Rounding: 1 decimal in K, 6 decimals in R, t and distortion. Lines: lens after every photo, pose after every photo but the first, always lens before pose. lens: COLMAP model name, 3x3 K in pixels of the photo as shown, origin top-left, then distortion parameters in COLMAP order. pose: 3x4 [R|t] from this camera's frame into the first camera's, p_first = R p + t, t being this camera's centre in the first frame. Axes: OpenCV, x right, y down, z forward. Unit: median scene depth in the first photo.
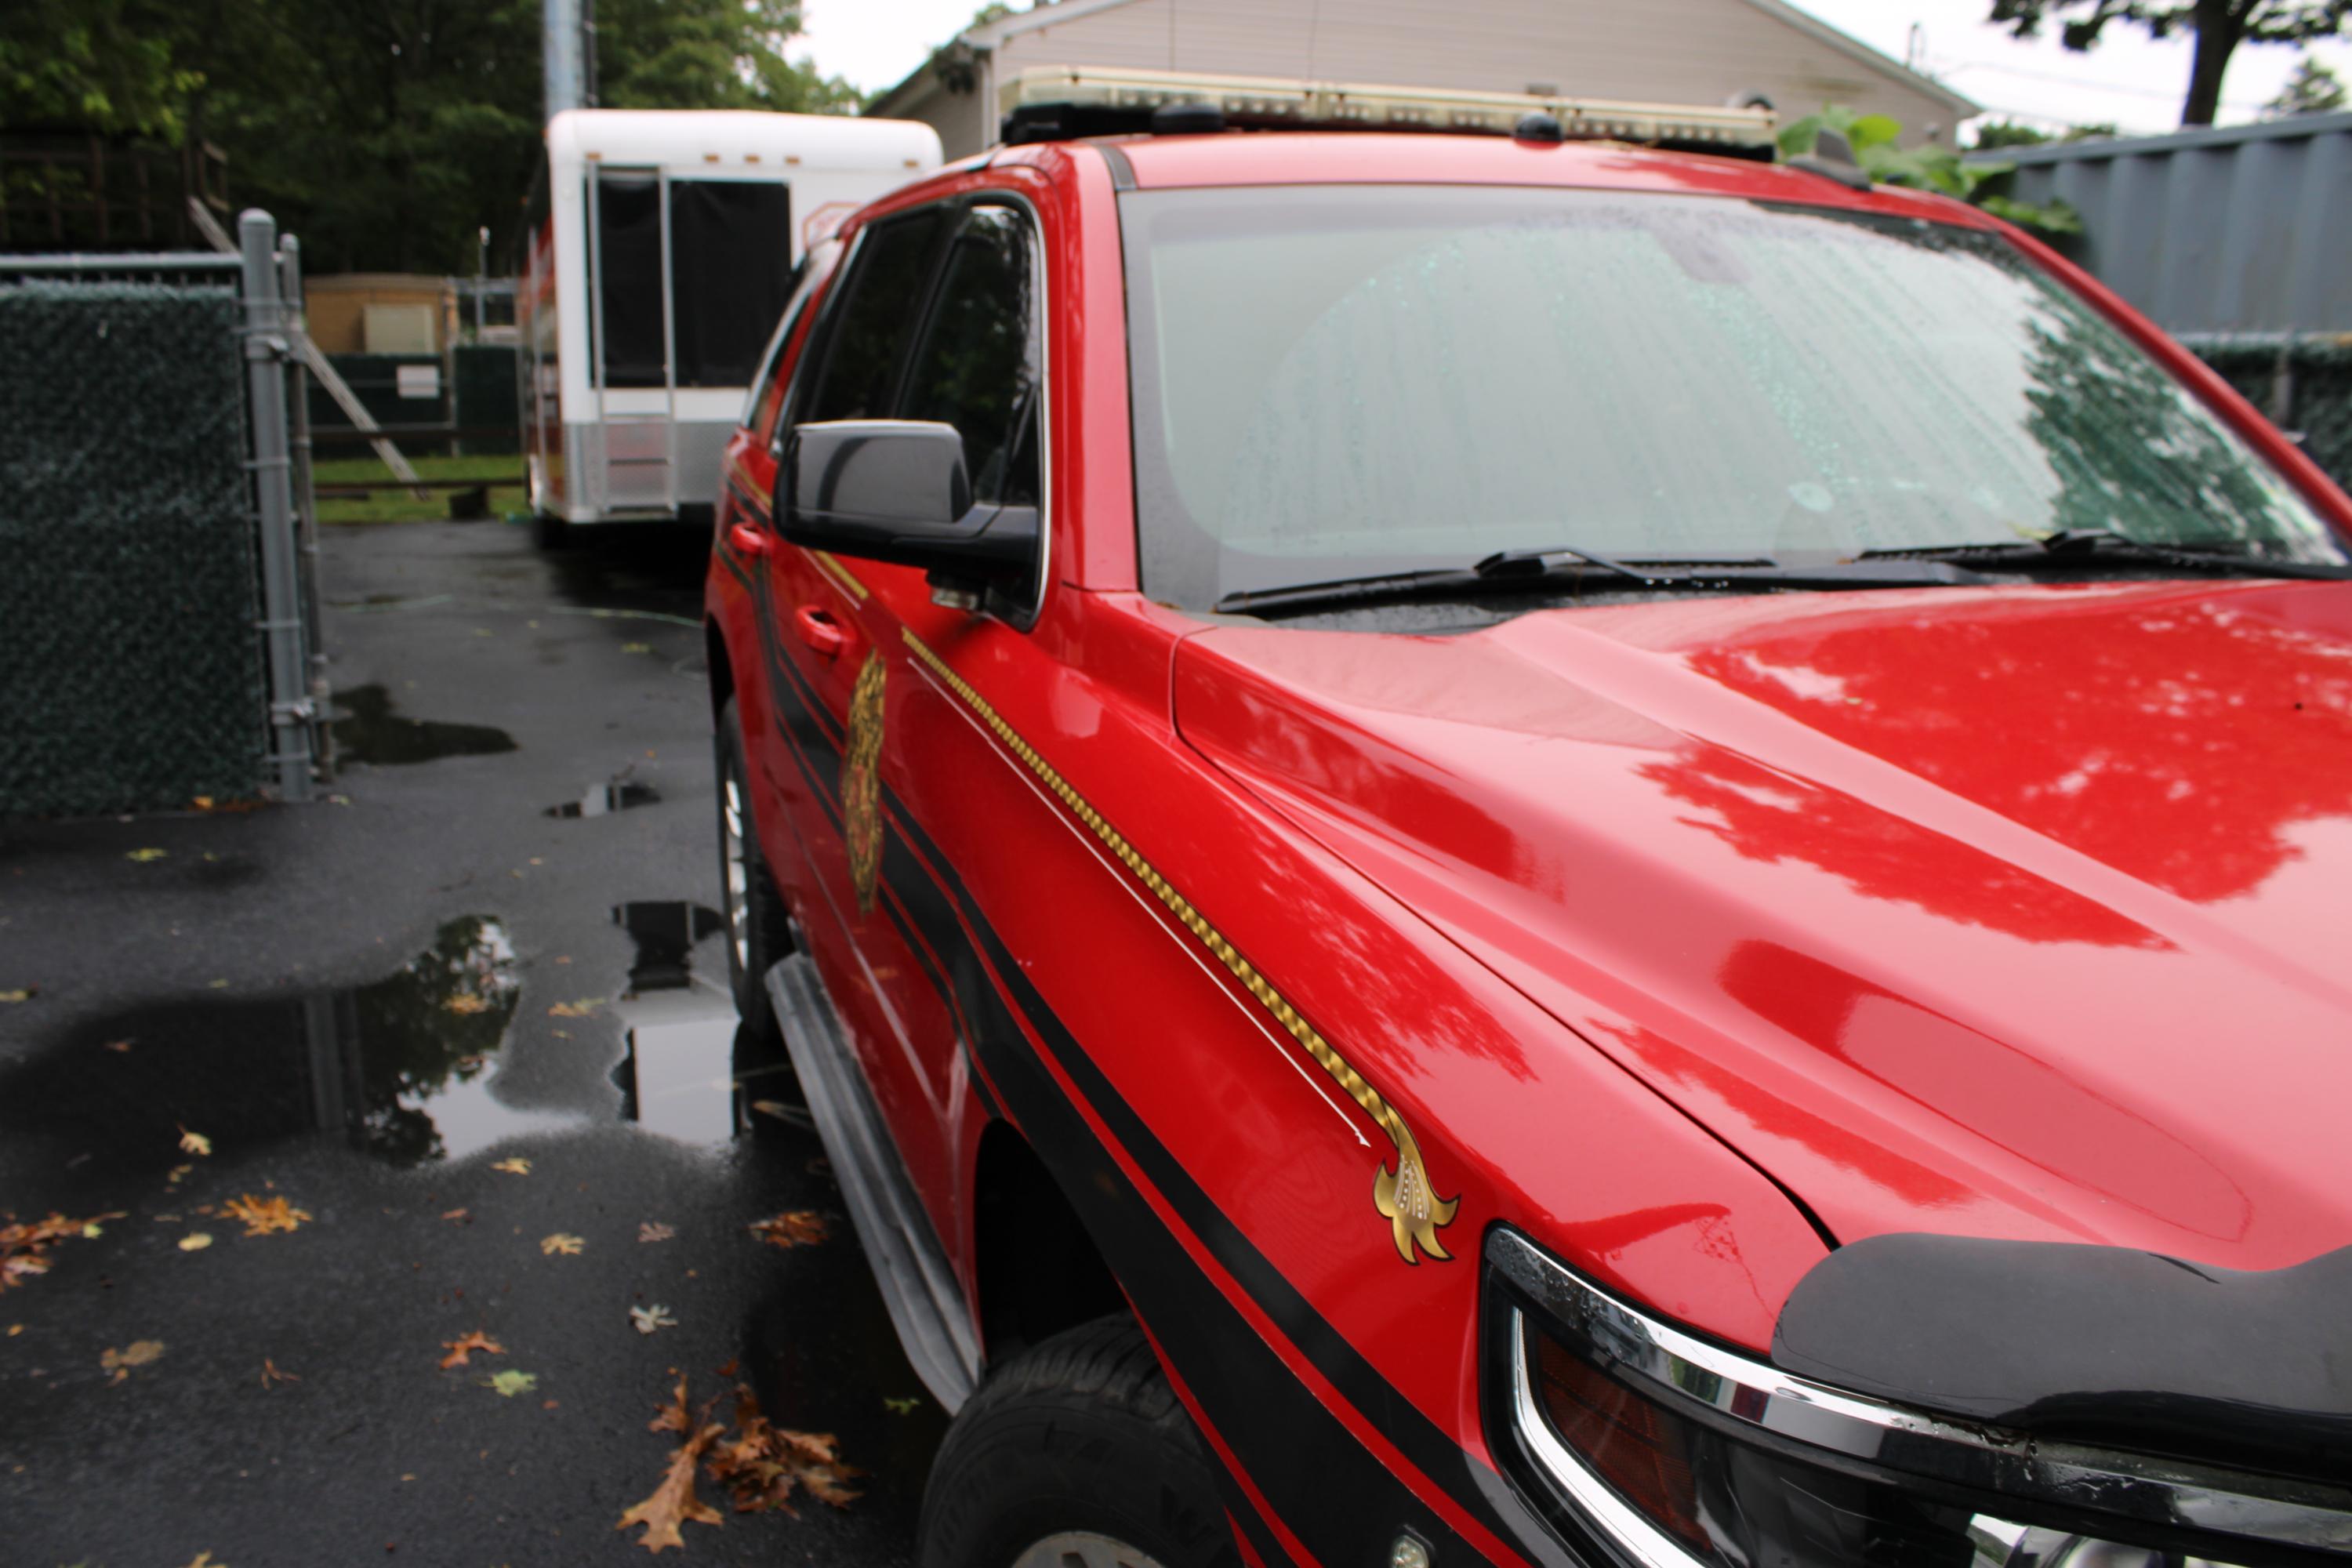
lens RADIAL K [[1932.1, 0, 1174.2], [0, 1932.1, 790.5], [0, 0, 1]] dist [-0.164772, 0.142243]
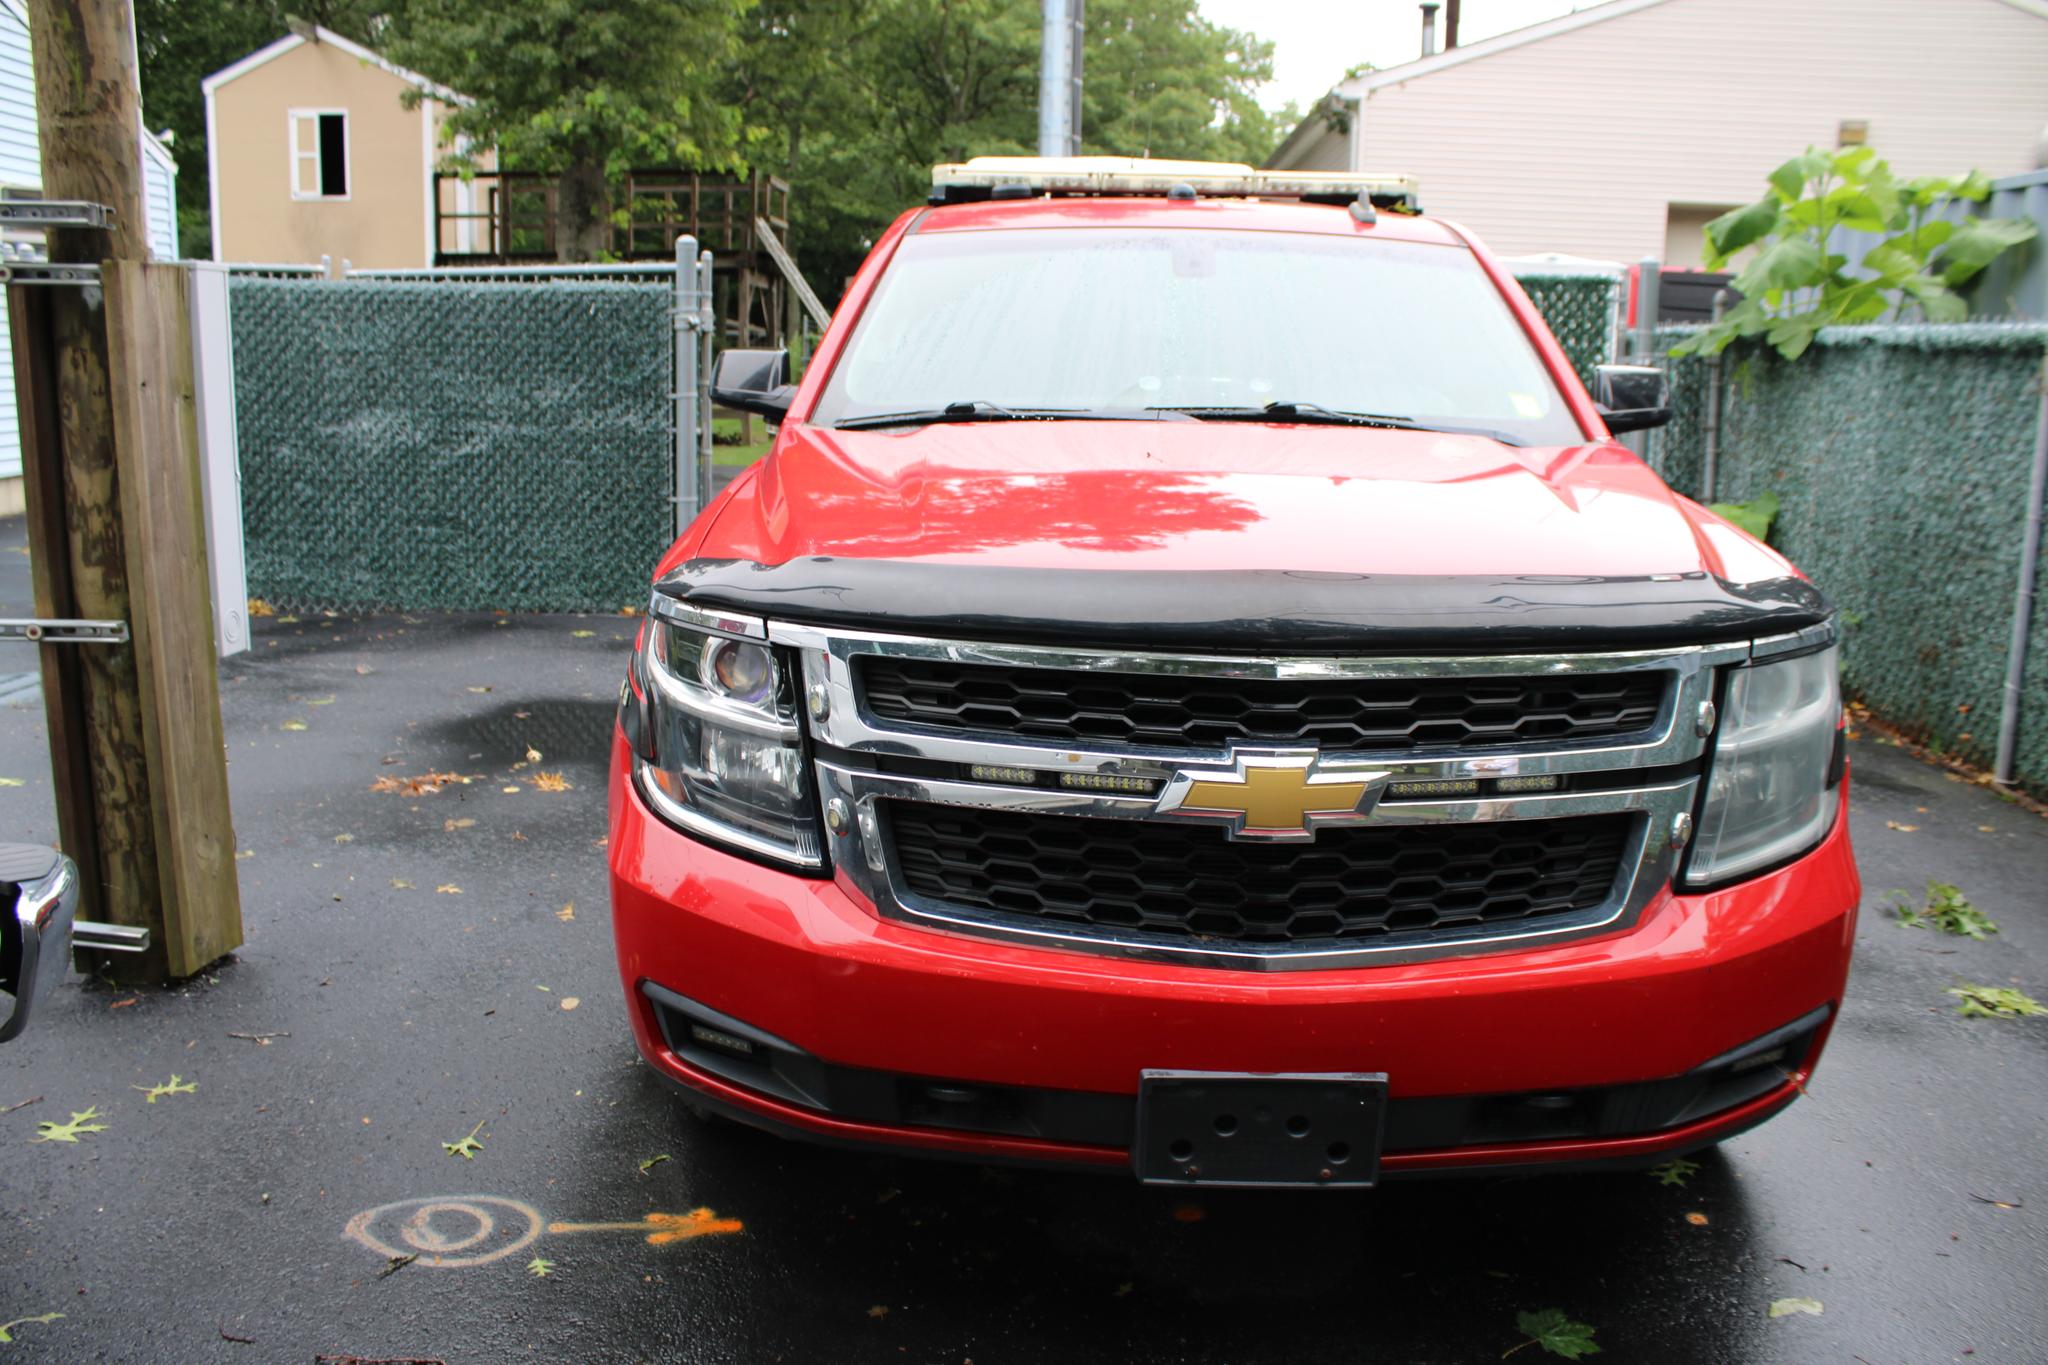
lens RADIAL K [[1690.5, 0, 1022.4], [0, 1690.5, 683.7], [0, 0, 1]] dist [-0.167825, 0.149351]
pose [[0.941307, 0.075074, -0.329097, 0.264420], [-0.084762, 0.996286, -0.015168, 0.063079], [0.326736, 0.042172, 0.944174, -0.221027]]
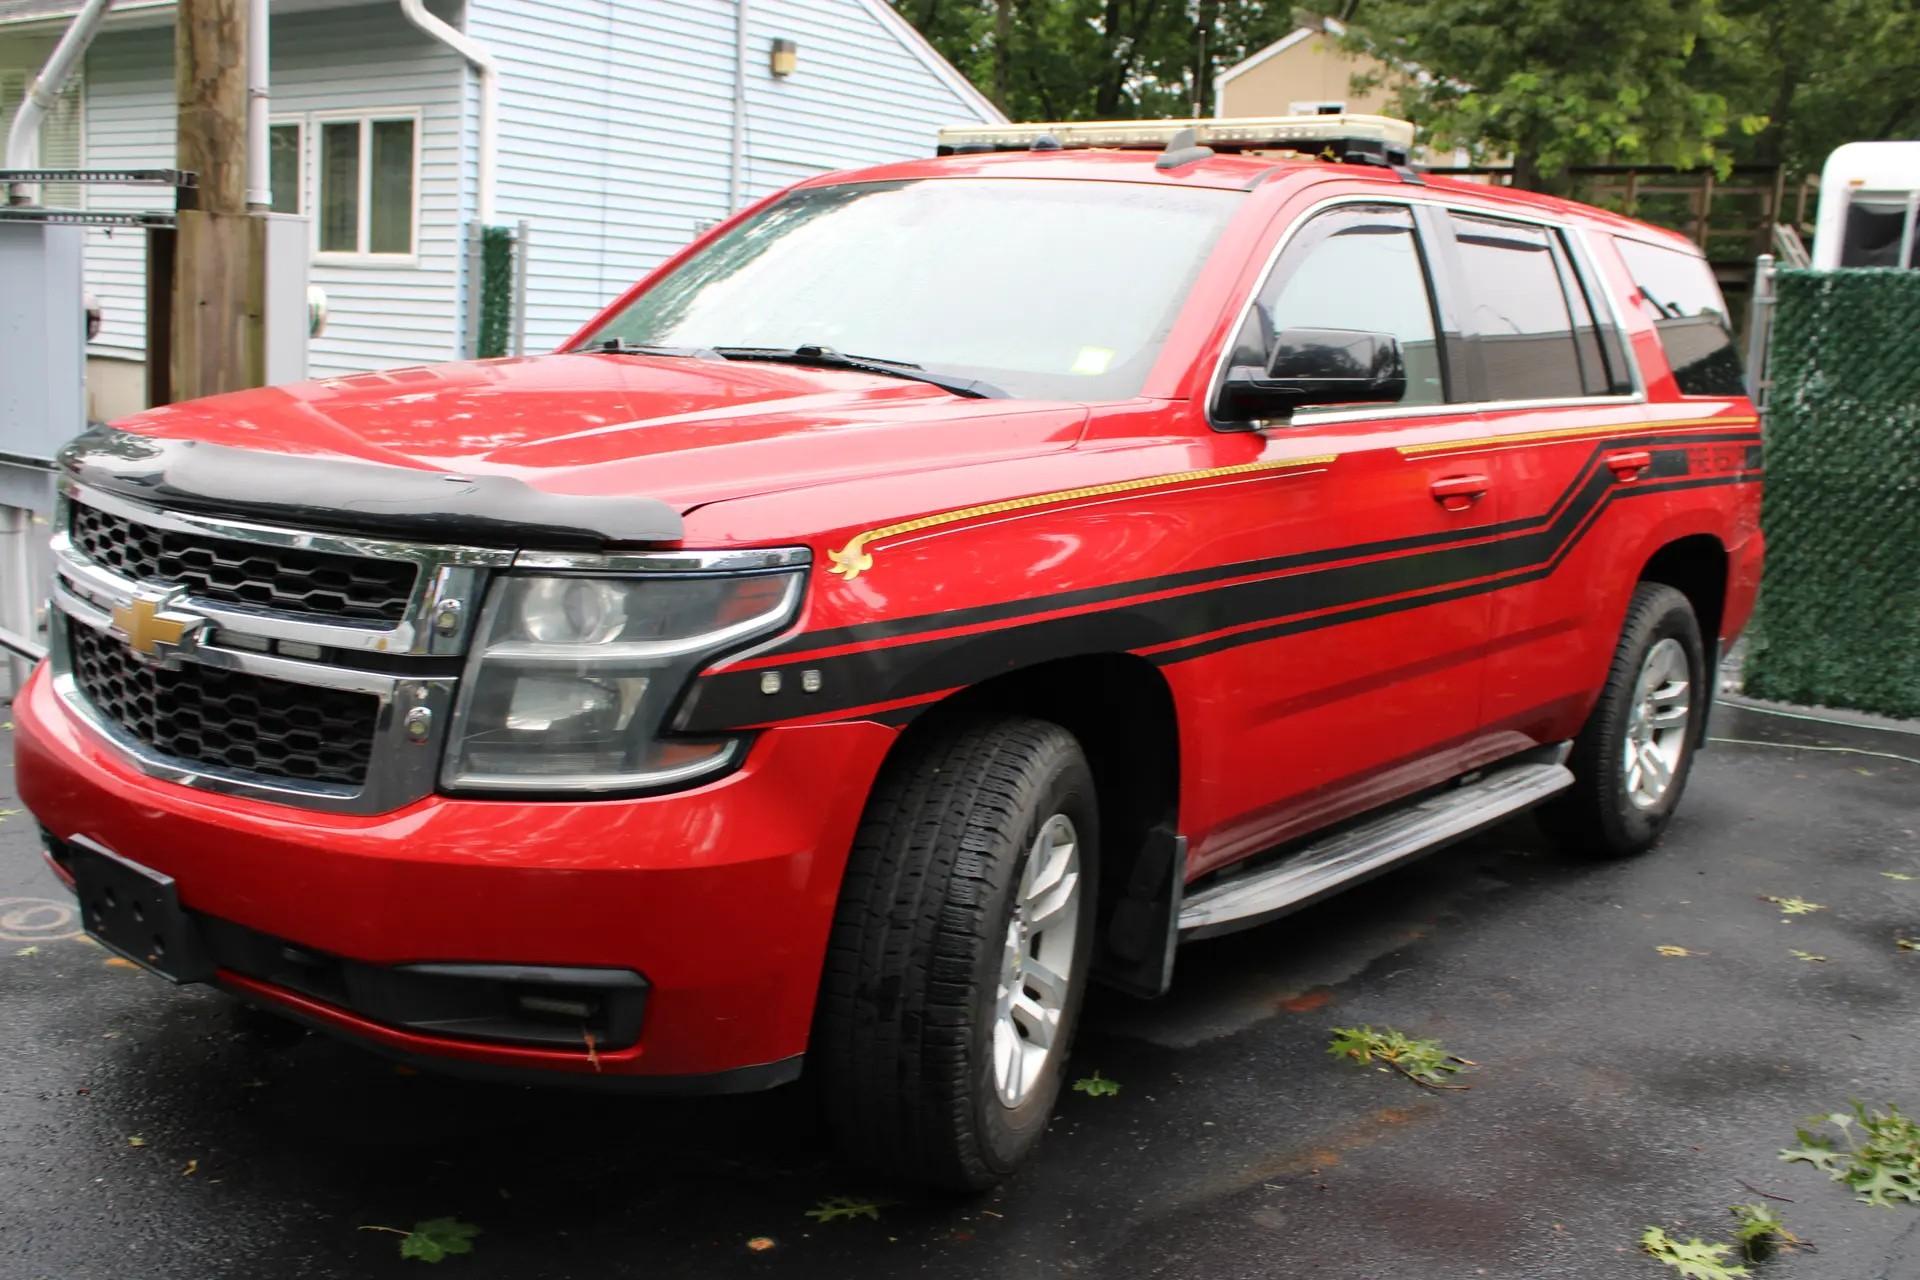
lens RADIAL K [[1889.3, 0, 960.0], [0, 1889.3, 640.0], [0, 0, 1]] dist [-0.130690, 0.136082]
pose [[0.527724, 0.161572, -0.833908, 0.704891], [-0.237597, 0.970632, 0.037703, 0.013405], [0.815509, 0.178237, 0.550615, 0.045930]]
